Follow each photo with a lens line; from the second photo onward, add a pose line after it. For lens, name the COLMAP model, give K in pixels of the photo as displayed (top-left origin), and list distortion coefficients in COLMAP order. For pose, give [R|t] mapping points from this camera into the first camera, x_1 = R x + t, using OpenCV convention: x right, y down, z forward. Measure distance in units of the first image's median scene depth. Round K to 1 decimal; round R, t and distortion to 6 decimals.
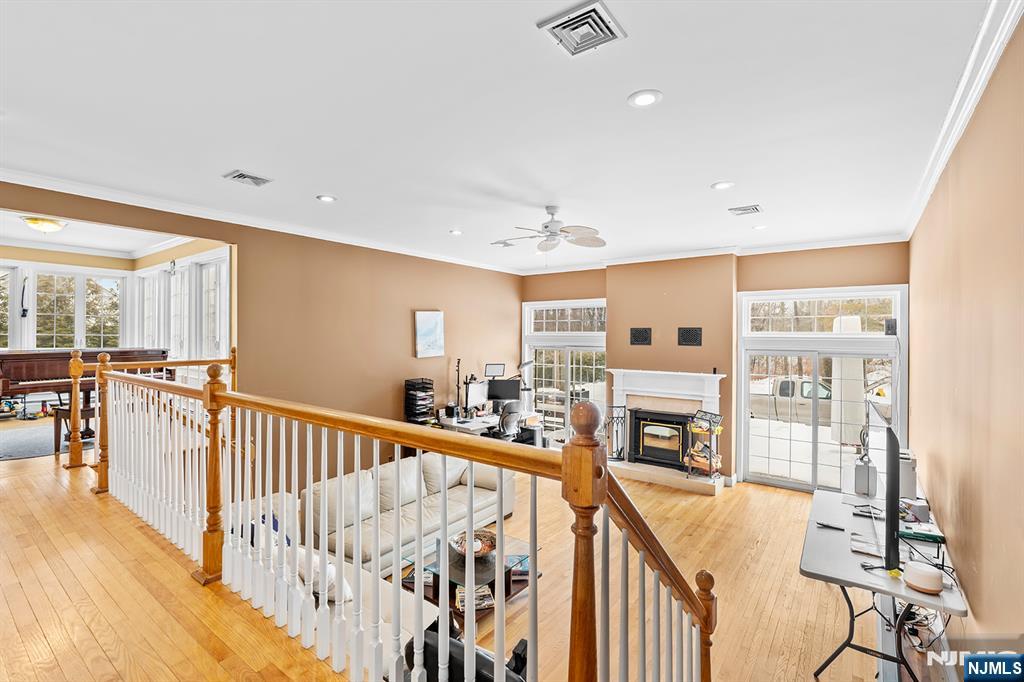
lens RADIAL K [[459.6, 0, 512.0], [0, 459.6, 341.0], [0, 0, 1]] dist [-0.001557, -0.000319]
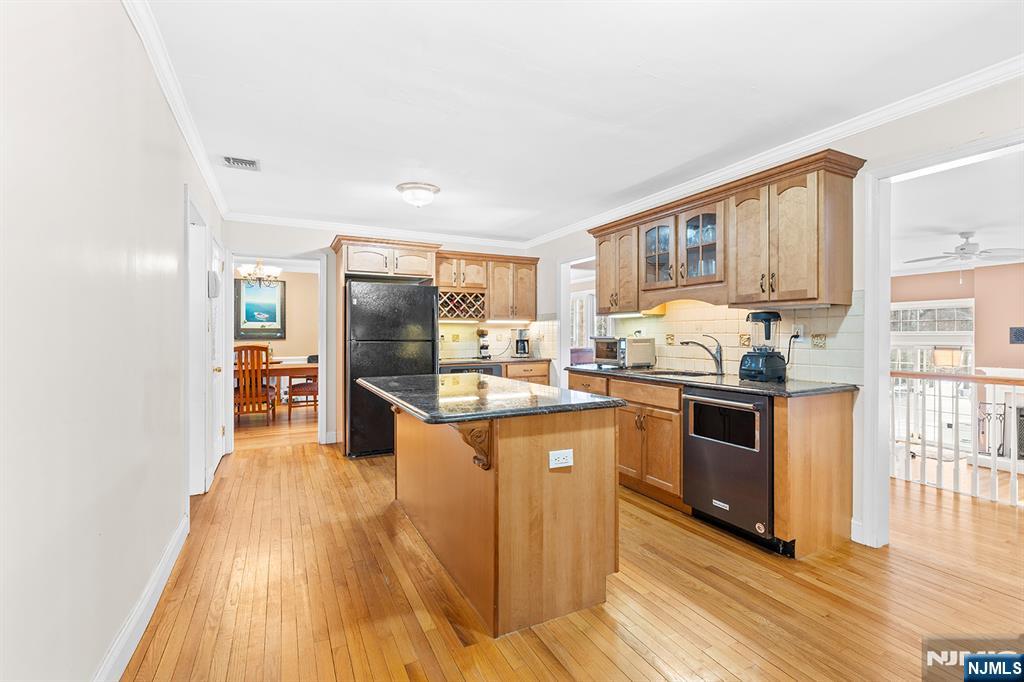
lens RADIAL K [[459.6, 0, 512.0], [0, 459.6, 341.0], [0, 0, 1]] dist [-0.001557, -0.000319]
pose [[0.892920, -0.000264, -0.450216, -0.292531], [0.002624, 0.999986, 0.004617, -0.005119], [0.450208, -0.005304, 0.892908, -0.426419]]
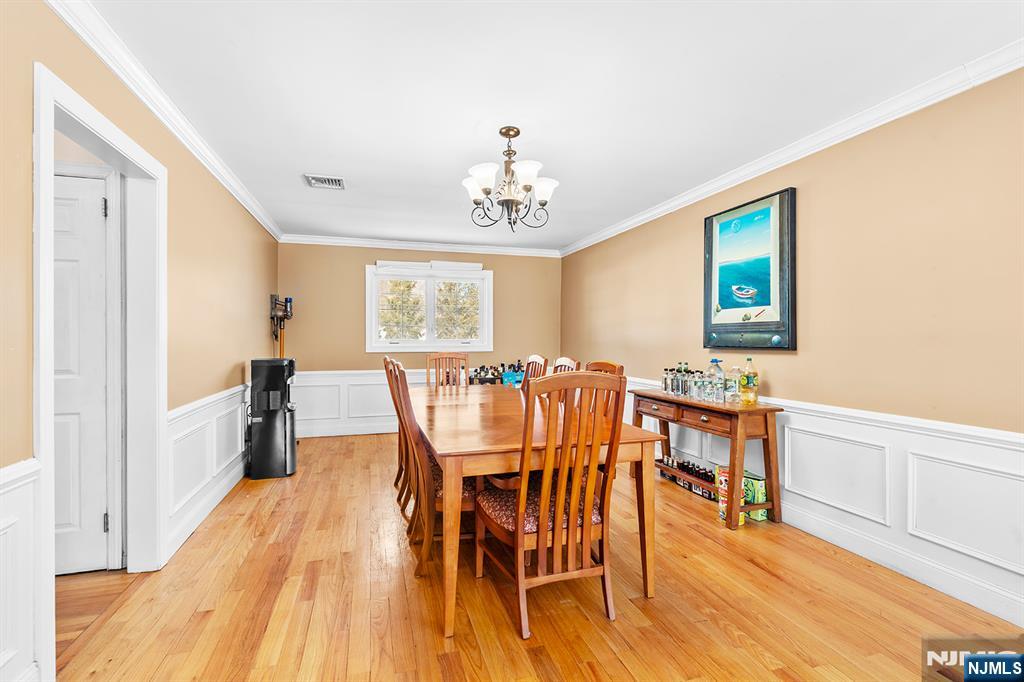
lens RADIAL K [[459.6, 0, 512.0], [0, 459.6, 341.0], [0, 0, 1]] dist [-0.001557, -0.000319]
pose [[-0.586336, -0.002438, -0.810064, -0.852706], [-0.010024, 0.999941, 0.004245, -0.014418], [0.810006, 0.010609, -0.586326, 0.406287]]
